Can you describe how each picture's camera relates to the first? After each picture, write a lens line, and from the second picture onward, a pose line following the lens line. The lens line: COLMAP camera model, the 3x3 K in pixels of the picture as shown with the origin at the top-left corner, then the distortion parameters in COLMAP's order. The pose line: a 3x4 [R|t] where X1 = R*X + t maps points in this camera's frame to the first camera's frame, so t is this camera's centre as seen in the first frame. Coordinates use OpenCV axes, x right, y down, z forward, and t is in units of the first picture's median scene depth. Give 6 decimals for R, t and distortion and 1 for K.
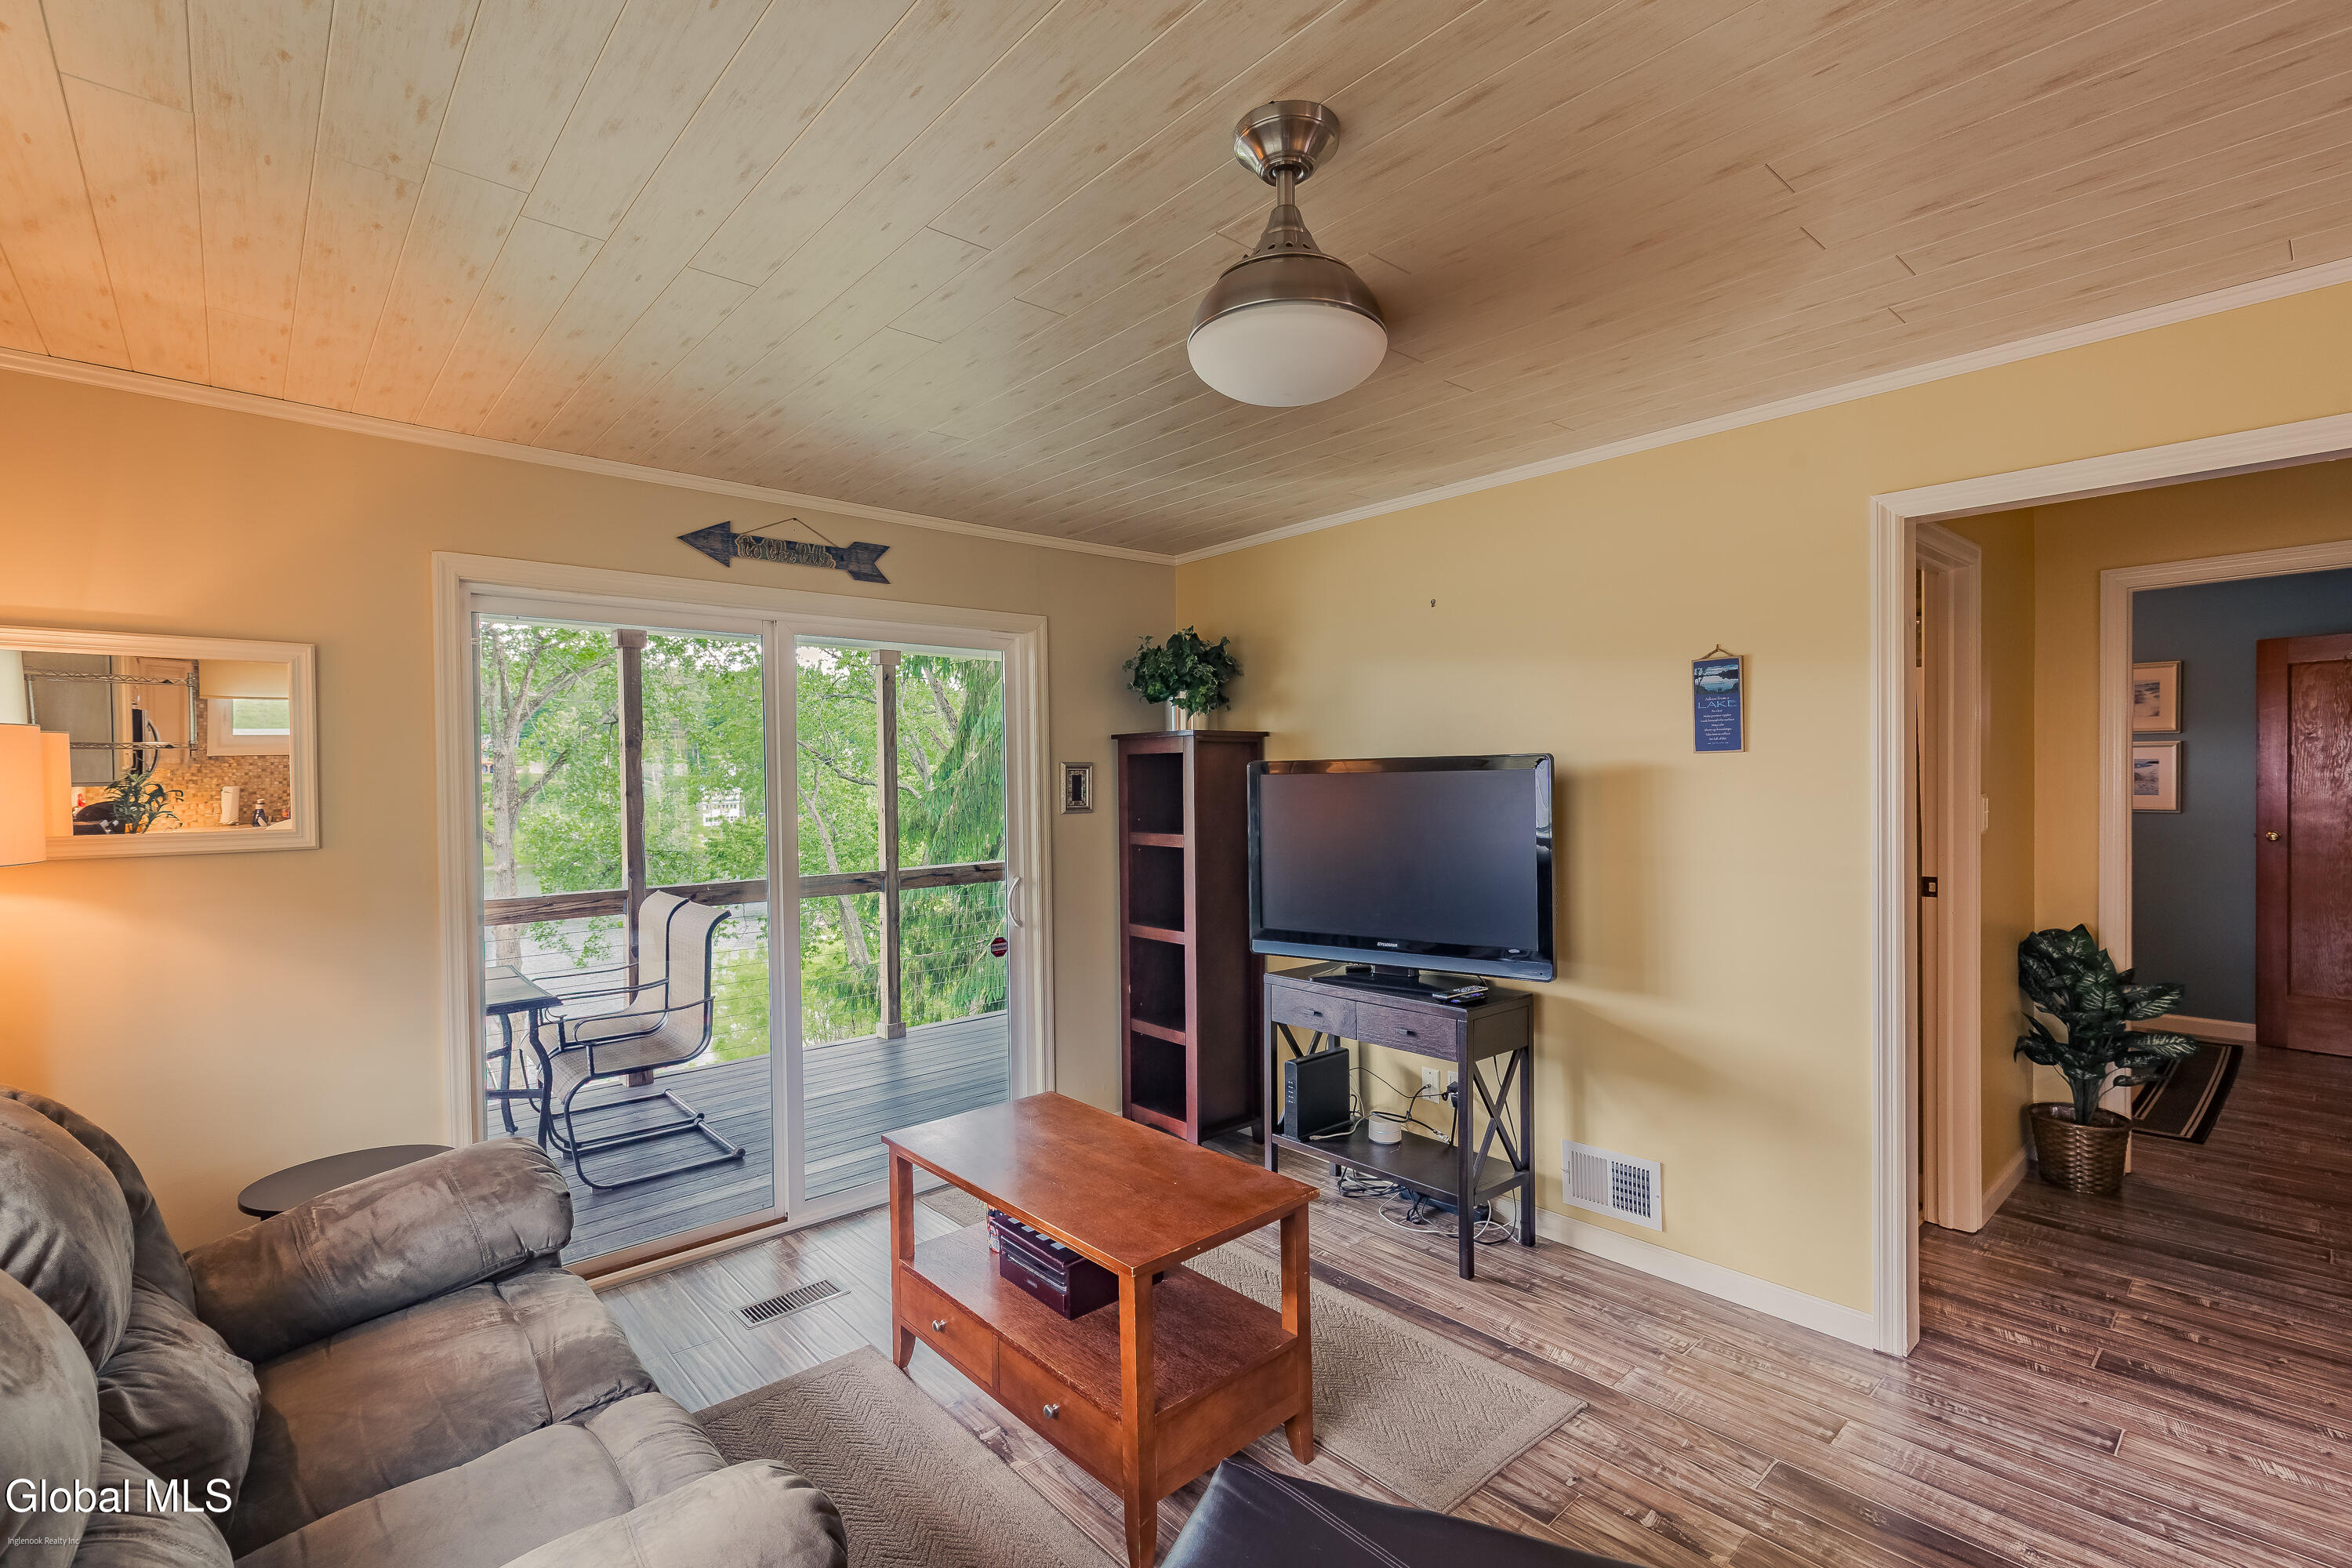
lens RADIAL K [[1052.4, 0, 1167.7], [0, 1052.4, 787.6], [0, 0, 1]] dist [0.005249, -0.002165]
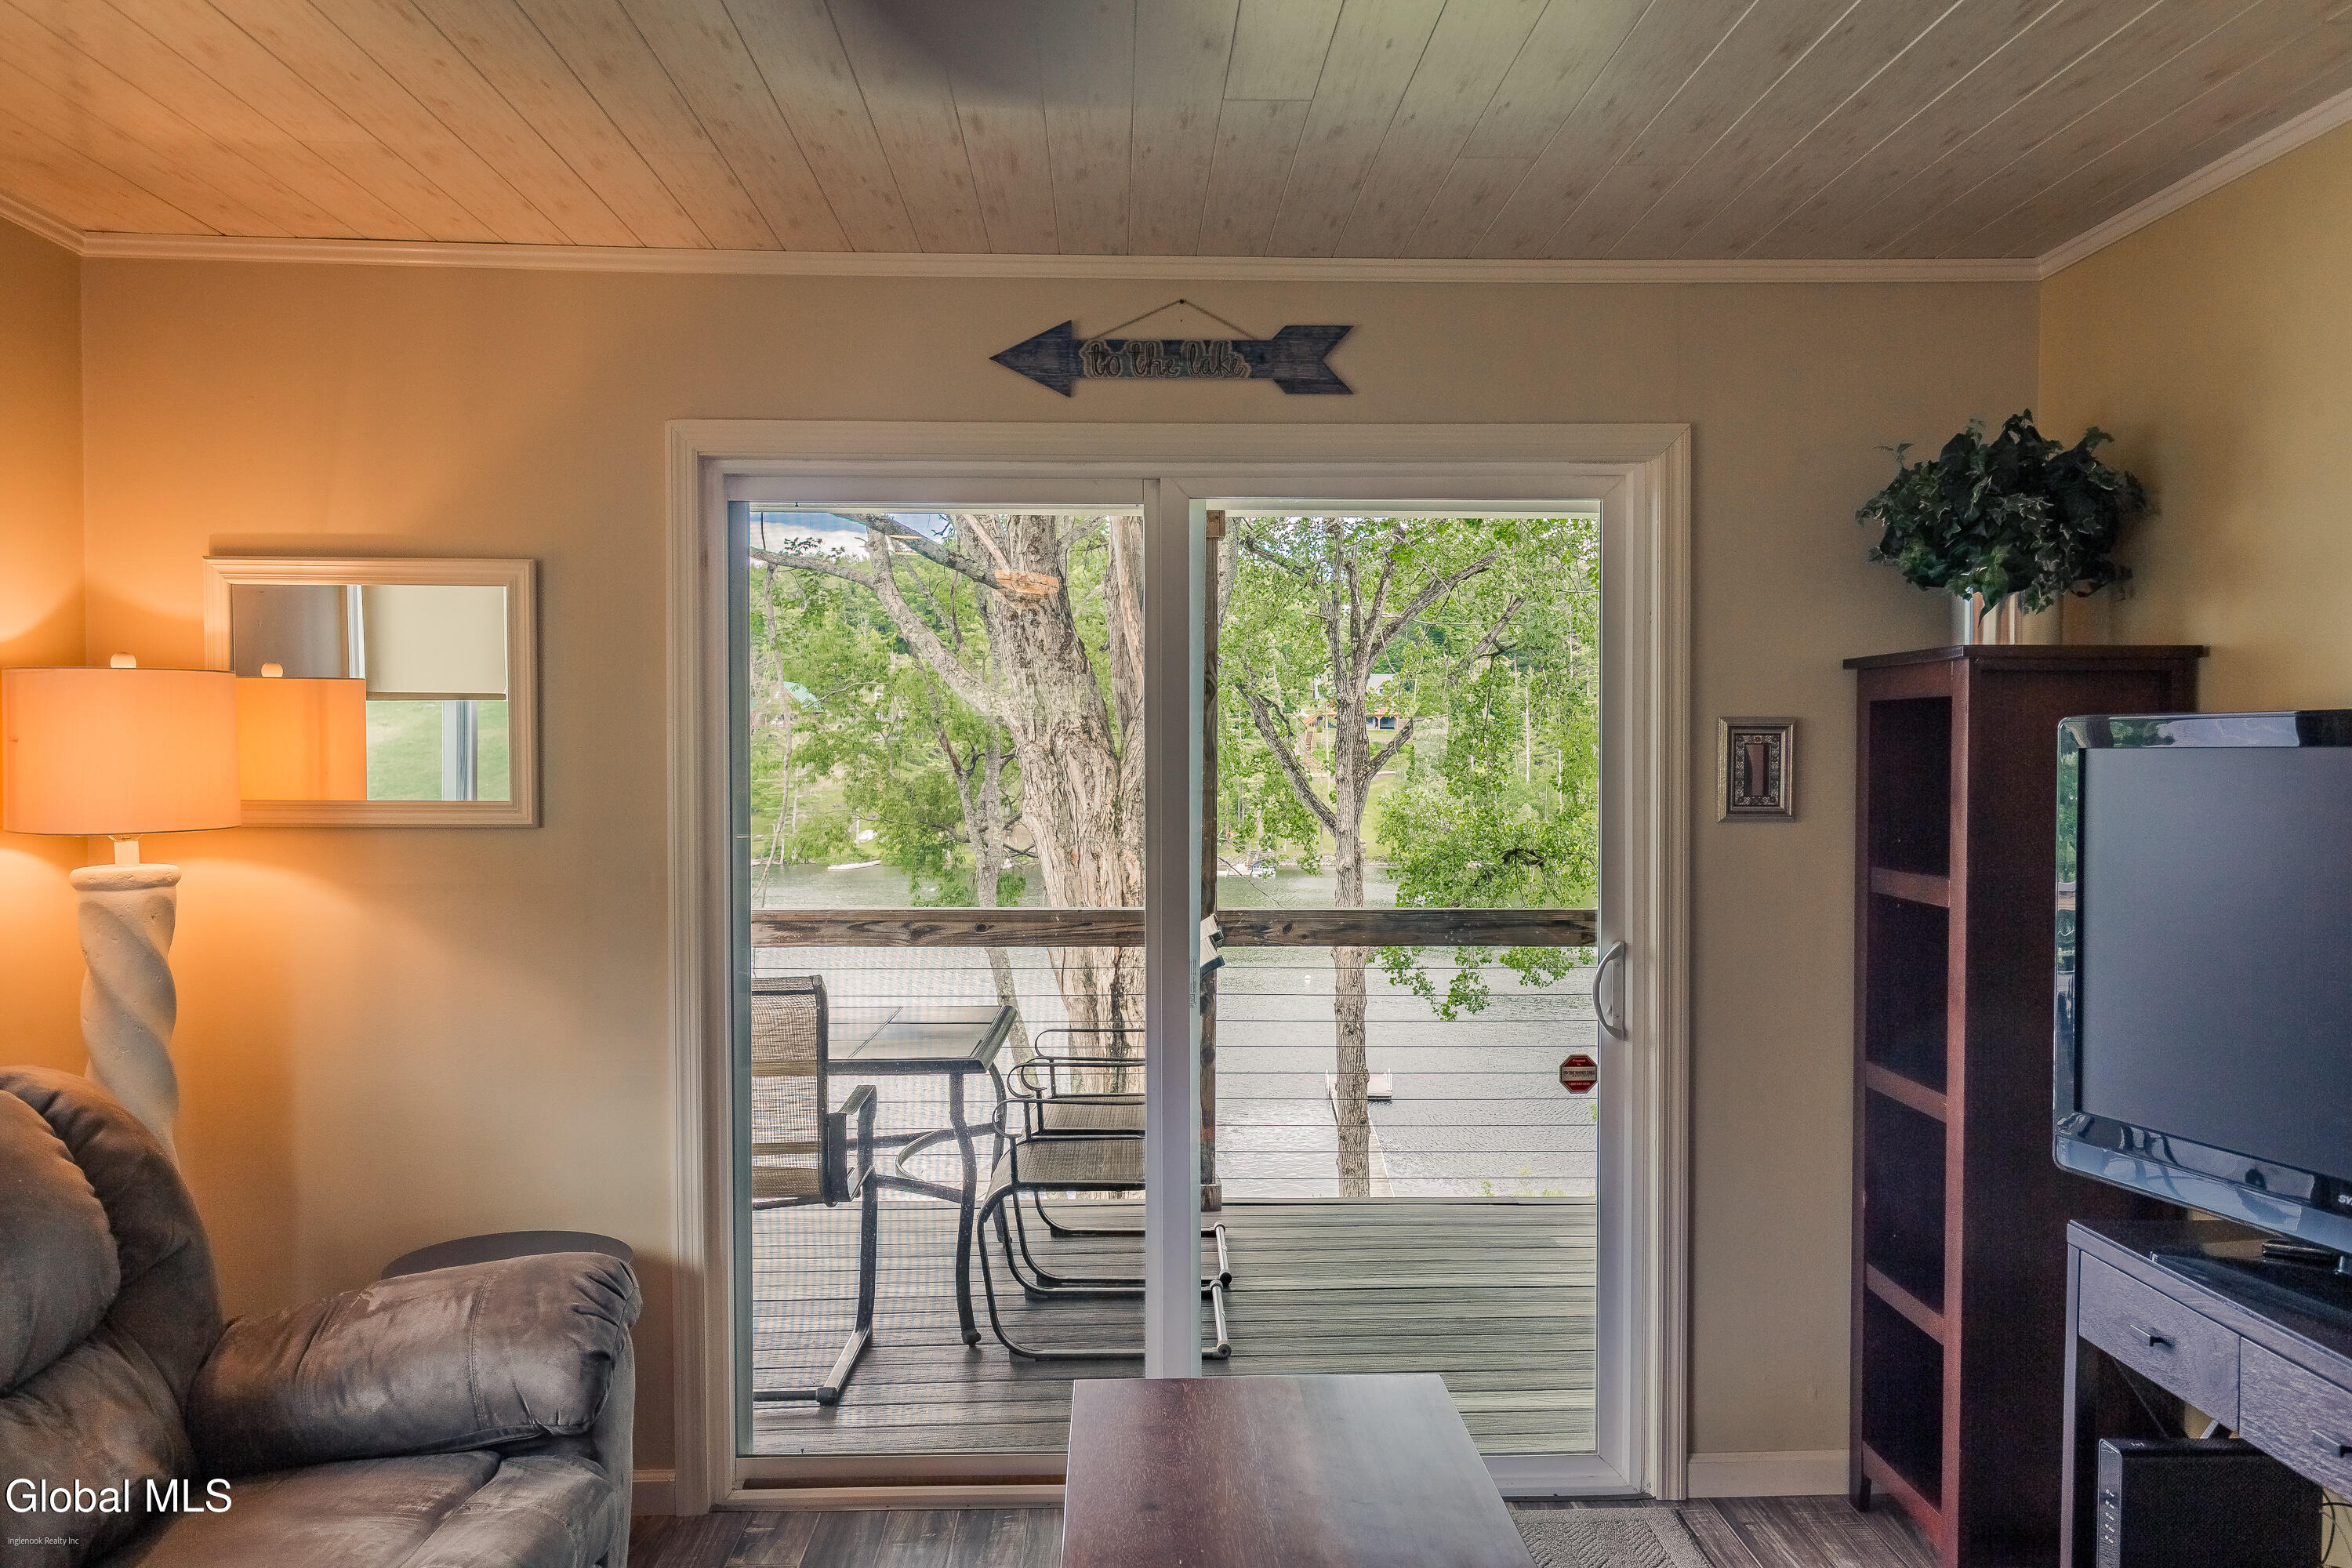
lens RADIAL K [[1752.8, 0, 1165.9], [0, 1752.8, 783.9], [0, 0, 1]] dist [-0.011297, 0.009046]
pose [[0.767029, 0.027604, -0.641018, 0.259883], [-0.017698, 0.999604, 0.021869, -0.006858], [0.641368, -0.005429, 0.767214, 0.231792]]
